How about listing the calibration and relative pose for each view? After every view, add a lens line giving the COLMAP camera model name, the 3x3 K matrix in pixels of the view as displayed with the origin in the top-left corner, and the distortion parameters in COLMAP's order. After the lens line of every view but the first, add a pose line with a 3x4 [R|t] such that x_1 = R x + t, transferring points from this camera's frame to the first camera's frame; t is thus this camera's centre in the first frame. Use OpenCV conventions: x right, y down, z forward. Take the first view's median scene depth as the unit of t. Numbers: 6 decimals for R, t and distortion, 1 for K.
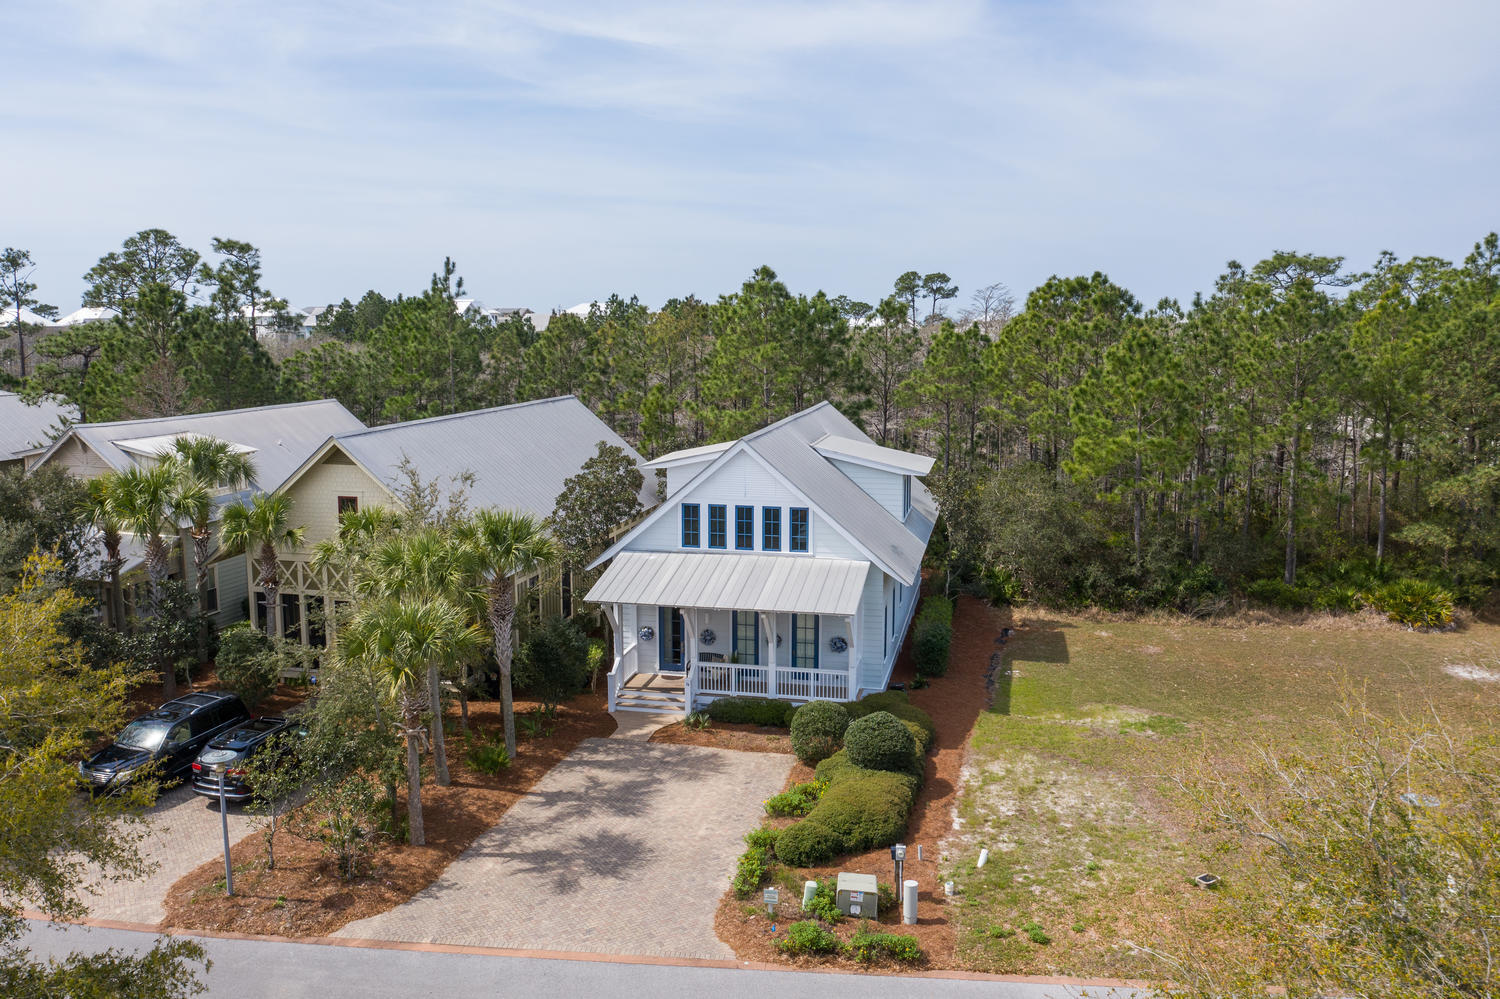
lens RADIAL K [[1178.5, 0, 750.5], [0, 1178.5, 500.4], [0, 0, 1]] dist [-0.031075, 0.006518]
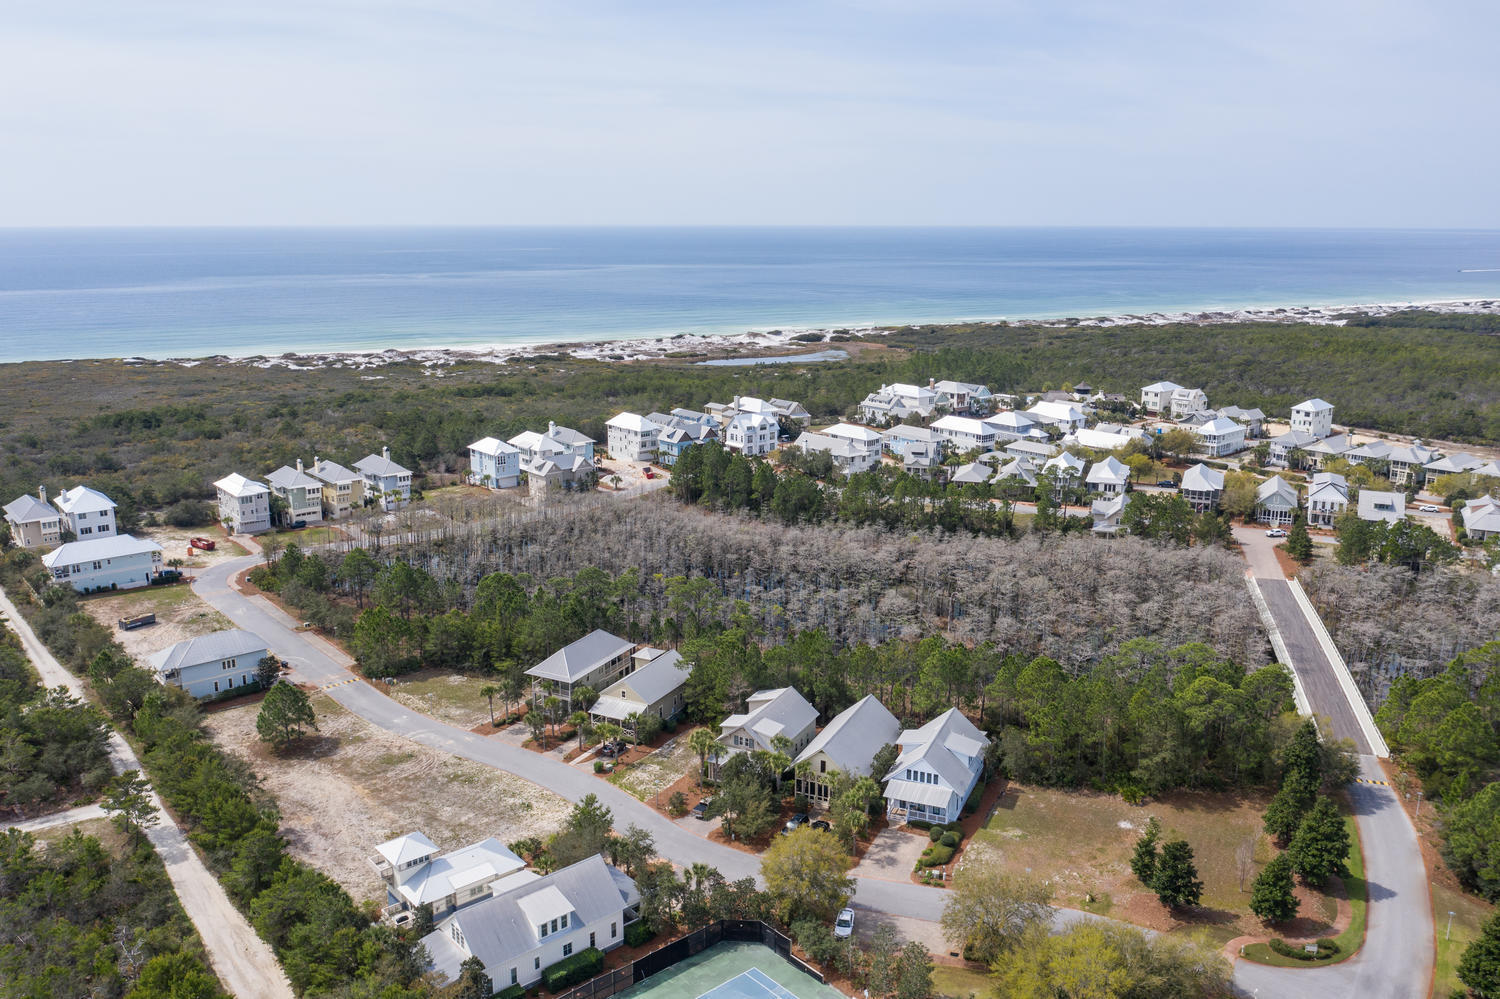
lens RADIAL K [[1180.6, 0, 750.1], [0, 1180.6, 497.6], [0, 0, 1]] dist [-0.034333, 0.007293]
pose [[0.982495, 0.043016, -0.181252, 0.104962], [-0.028836, 0.996365, 0.080155, -1.237486], [0.184041, -0.073526, 0.980165, -2.985264]]
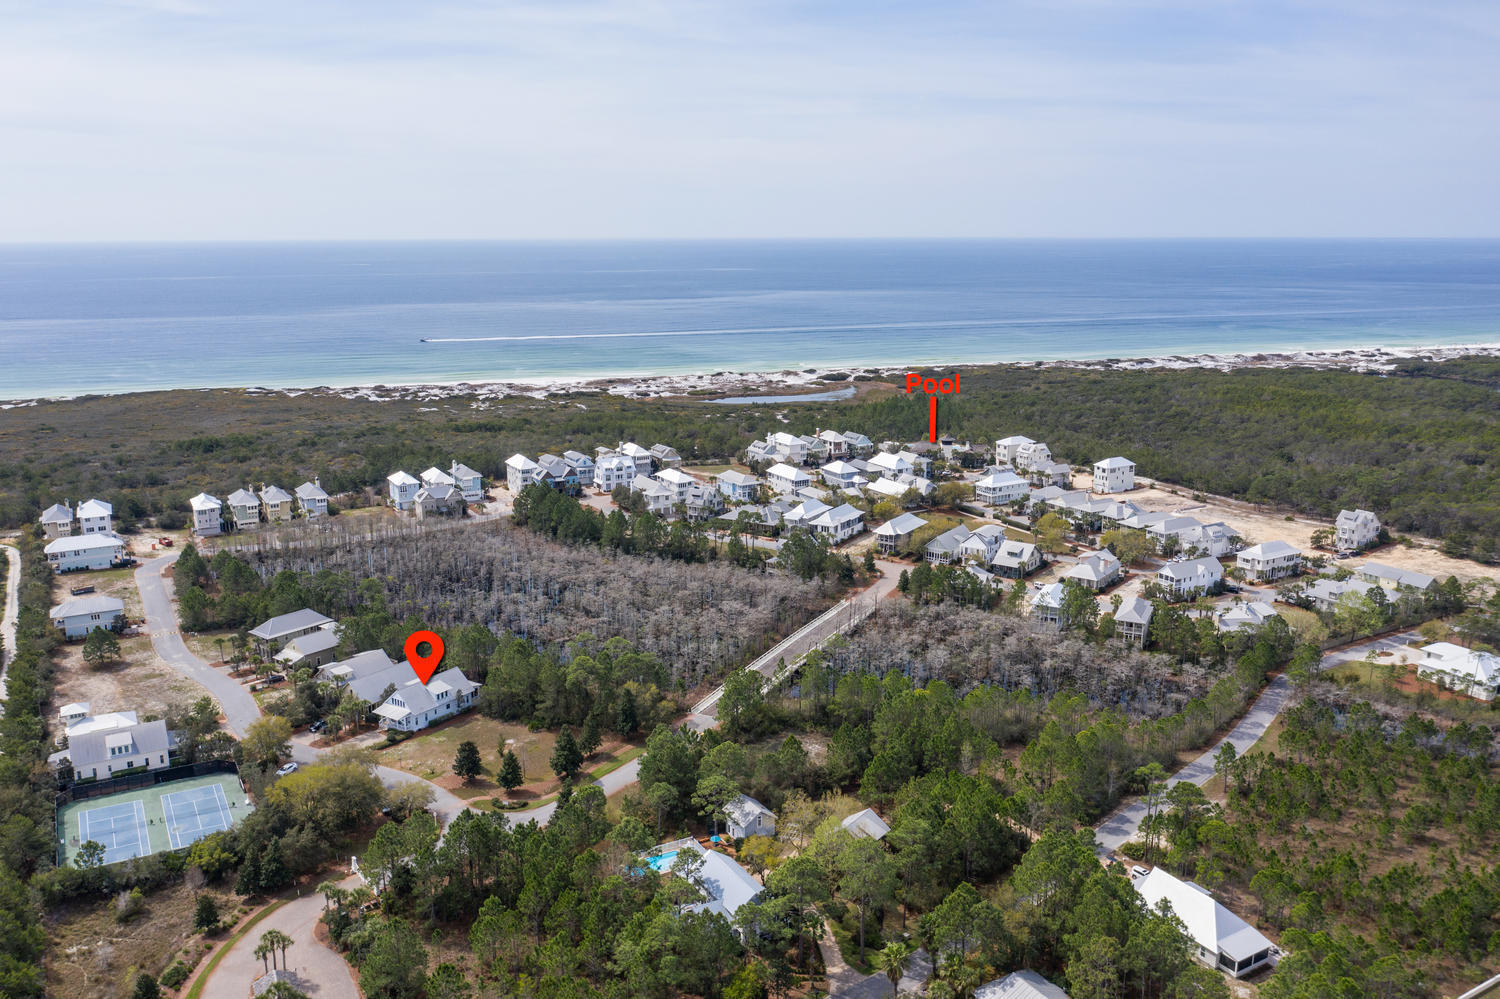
lens RADIAL K [[1188.4, 0, 747.7], [0, 1188.4, 476.8], [0, 0, 1]] dist [-0.027636, 0.006518]
pose [[0.929965, 0.071012, -0.360726, 4.229315], [-0.052563, 0.996770, 0.060712, -1.791708], [0.363872, -0.037499, 0.930694, -4.553572]]
